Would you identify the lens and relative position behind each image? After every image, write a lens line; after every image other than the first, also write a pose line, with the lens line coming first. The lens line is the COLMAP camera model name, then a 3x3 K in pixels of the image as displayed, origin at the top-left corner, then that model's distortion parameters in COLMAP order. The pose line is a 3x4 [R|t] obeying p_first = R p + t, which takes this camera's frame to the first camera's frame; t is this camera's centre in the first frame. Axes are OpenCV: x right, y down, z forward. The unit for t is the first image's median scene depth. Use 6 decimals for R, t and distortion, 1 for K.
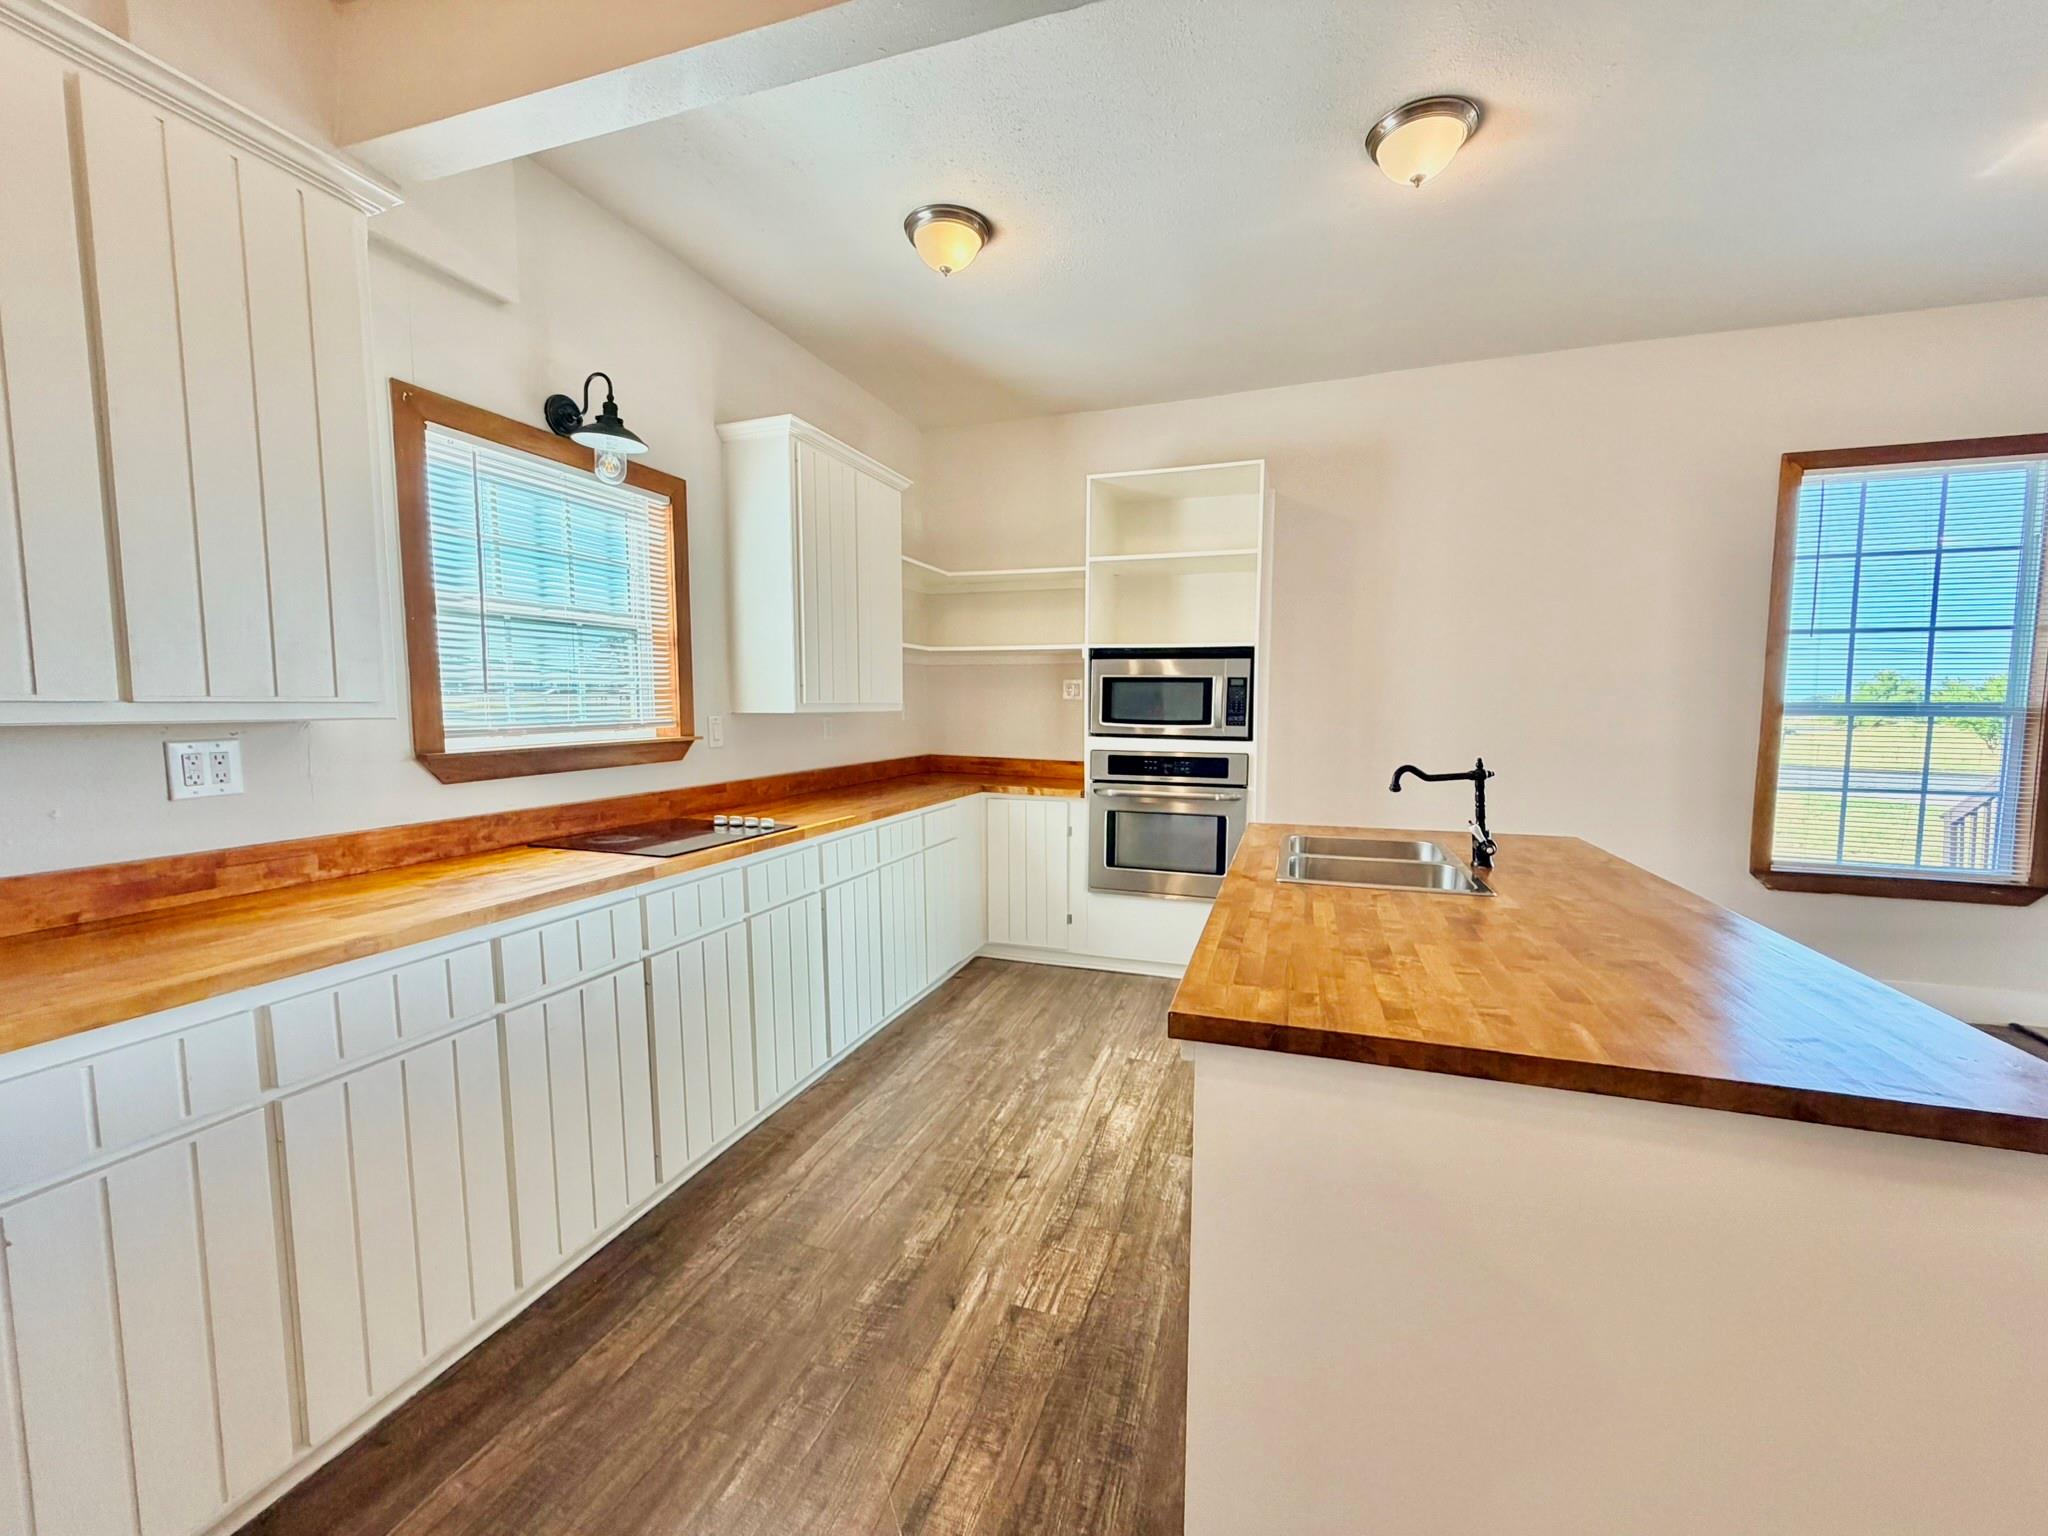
lens RADIAL K [[812.1, 0, 1020.8], [0, 812.1, 768.4], [0, 0, 1]] dist [-0.000275, 0.000233]
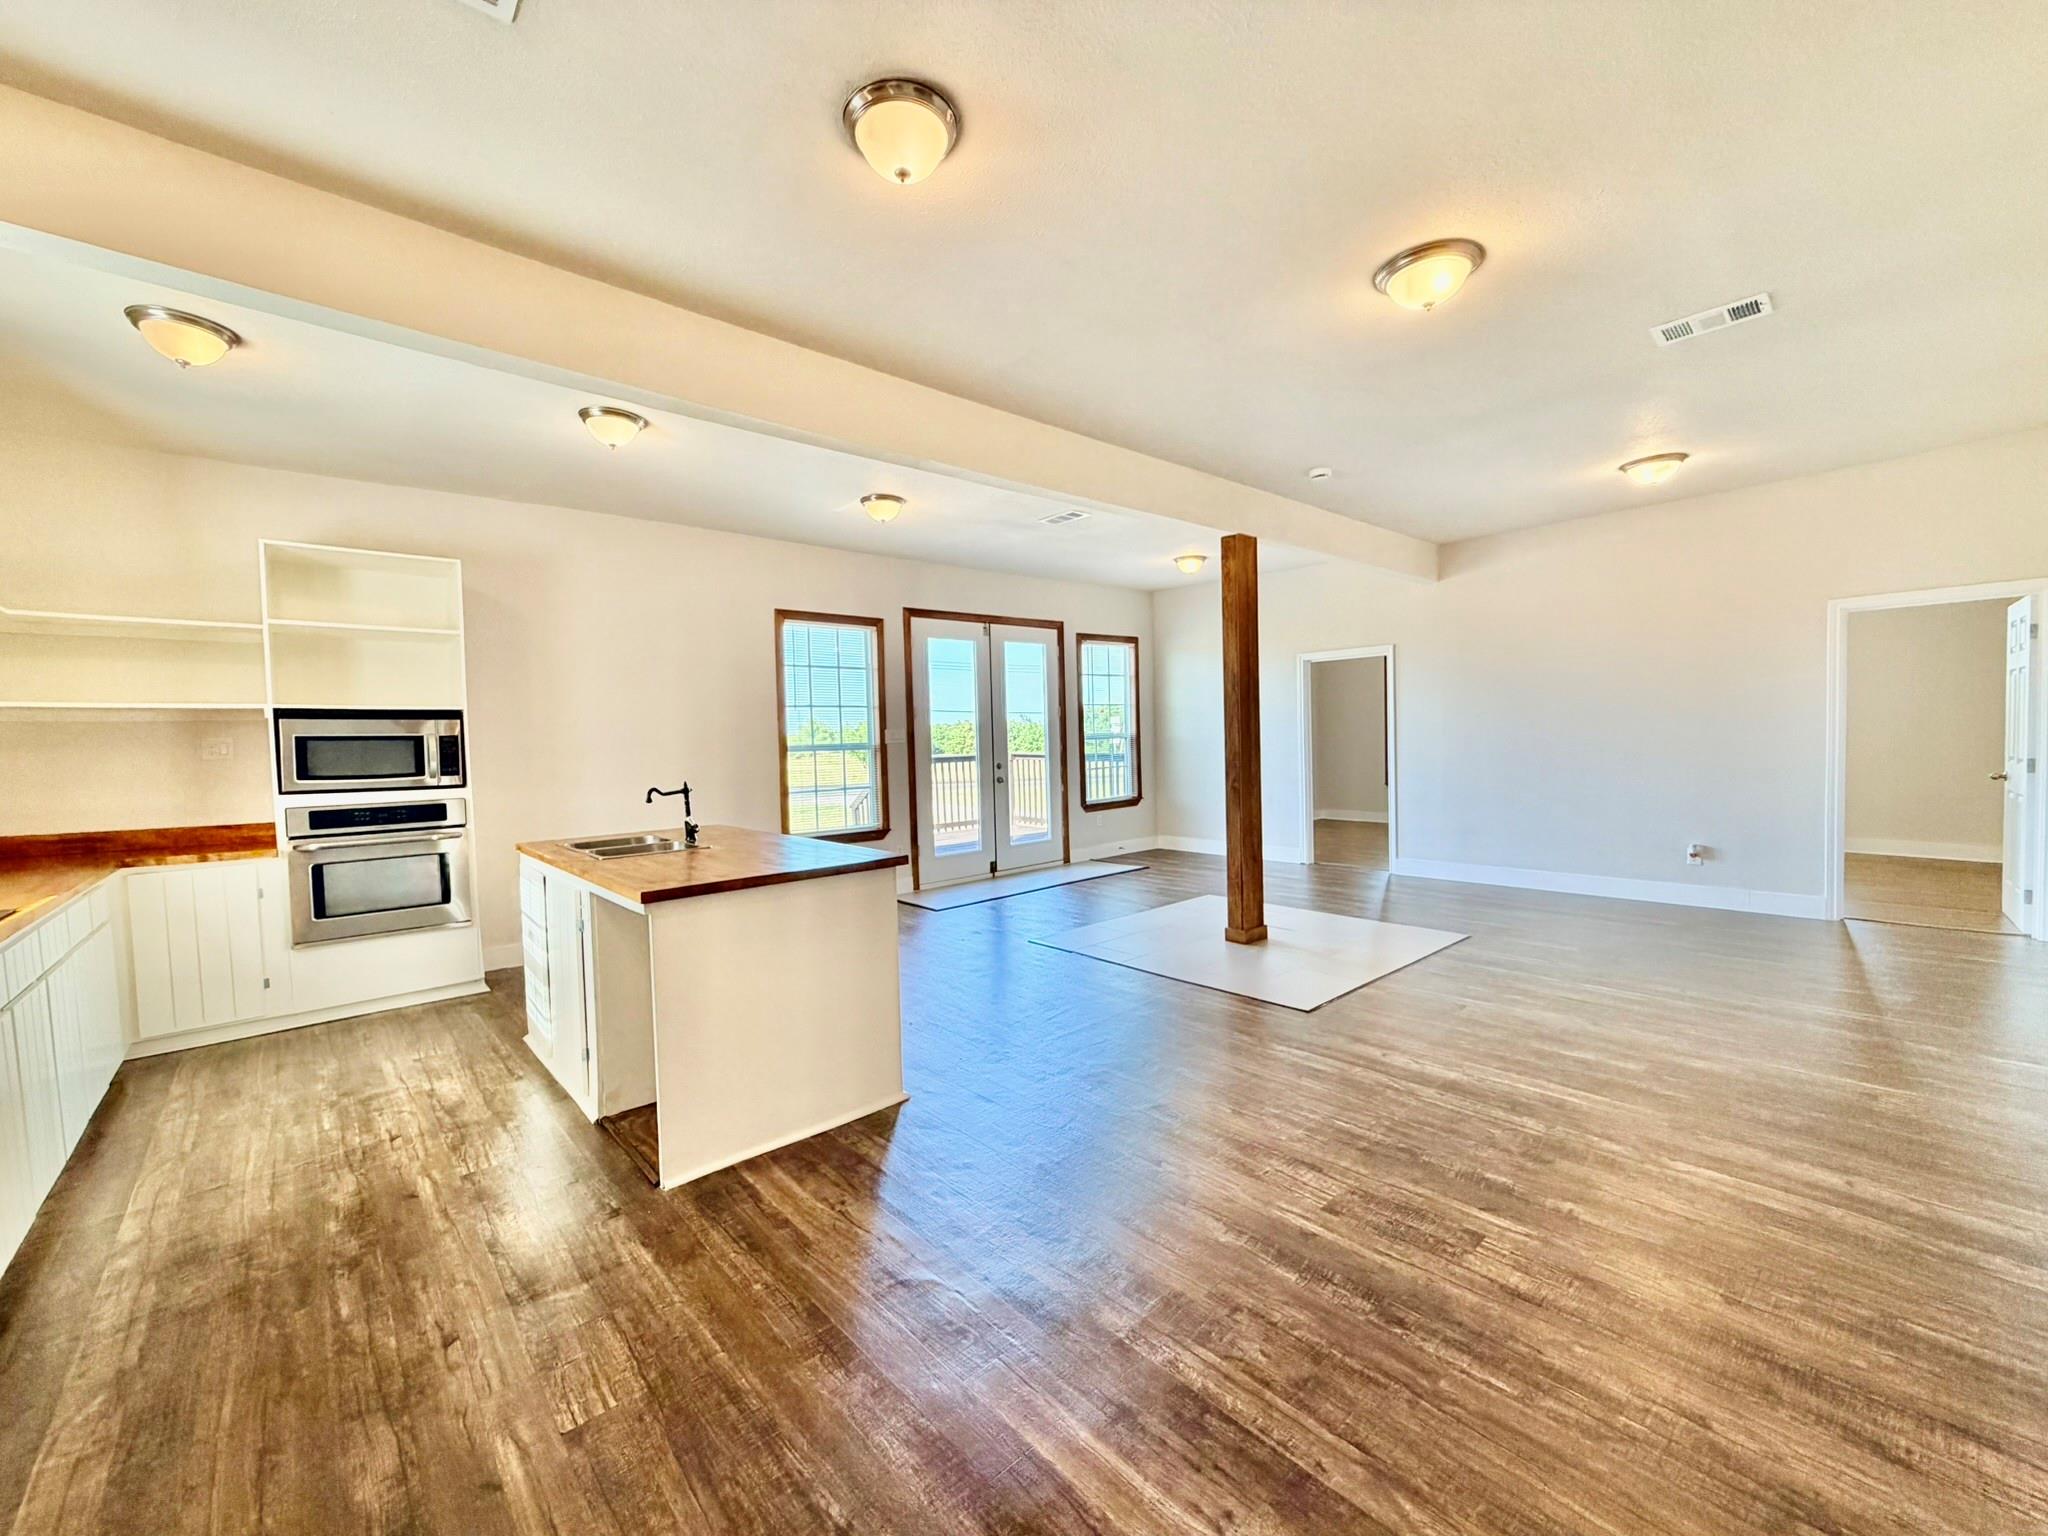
lens RADIAL K [[812.1, 0, 1019.9], [0, 812.1, 762.2], [0, 0, 1]] dist [-0.000275, 0.000233]
pose [[0.485357, -0.043161, 0.873250, -0.370086], [0.096618, 0.995311, -0.004508, 0.013990], [-0.868961, 0.086560, 0.487251, -0.310077]]
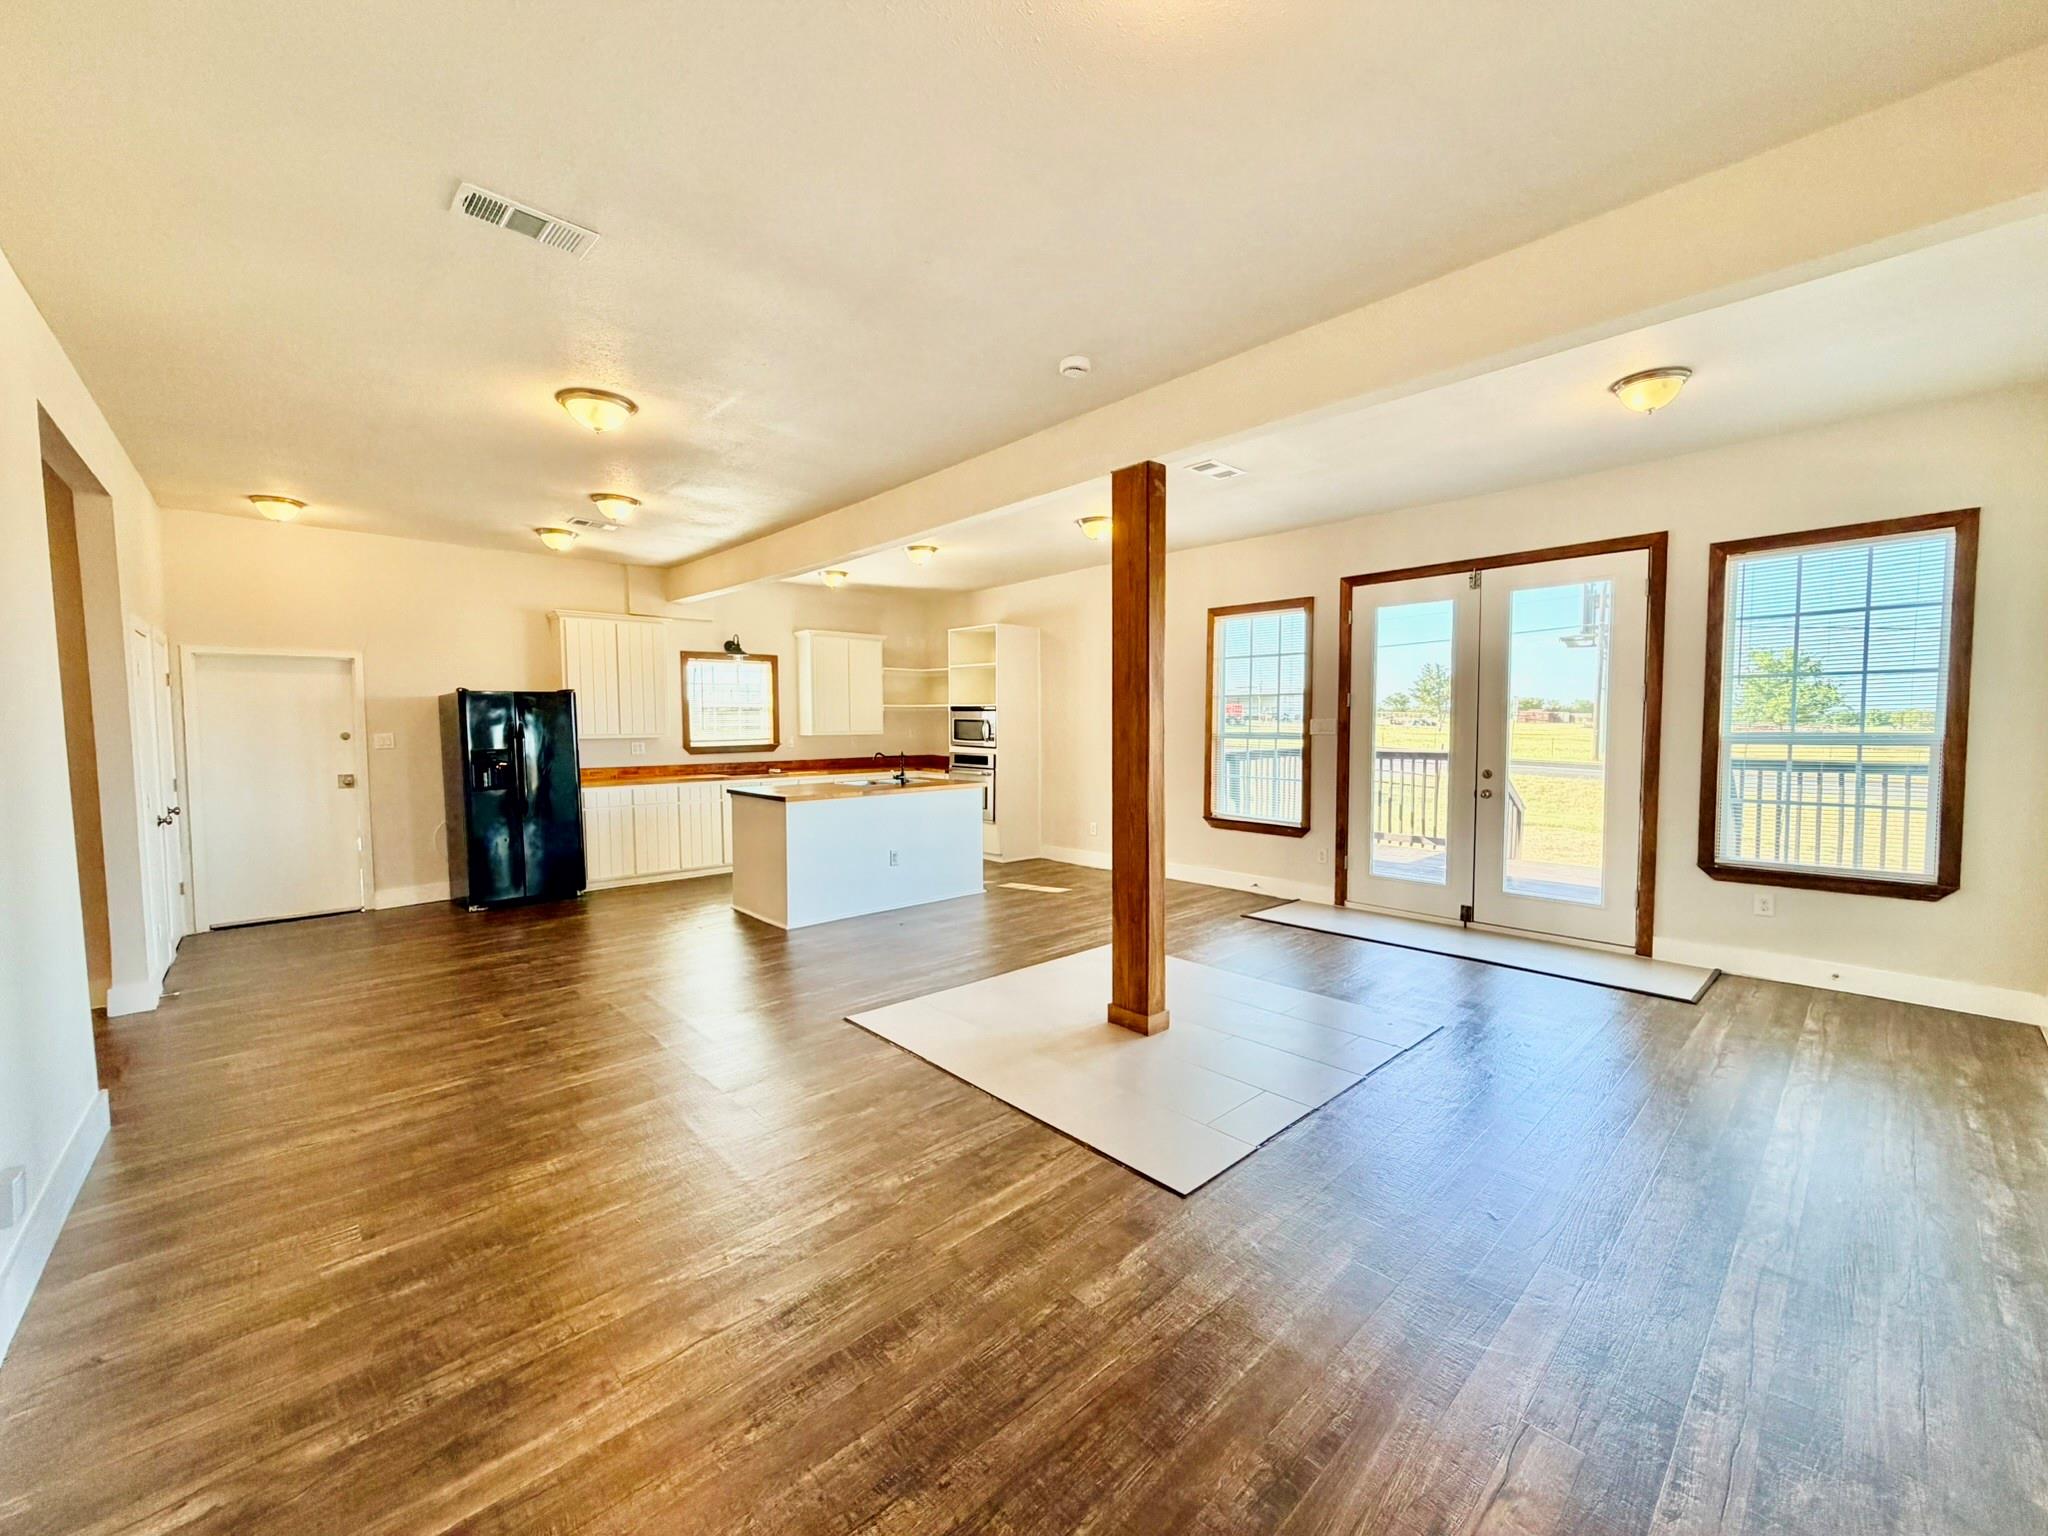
lens RADIAL K [[812.1, 0, 1025.8], [0, 812.1, 766.4], [0, 0, 1]] dist [-0.000275, 0.000233]
pose [[0.884169, 0.022633, -0.466618, 1.399297], [-0.034504, 0.999261, -0.016912, 0.049996], [0.465890, 0.031053, 0.884297, -0.923112]]
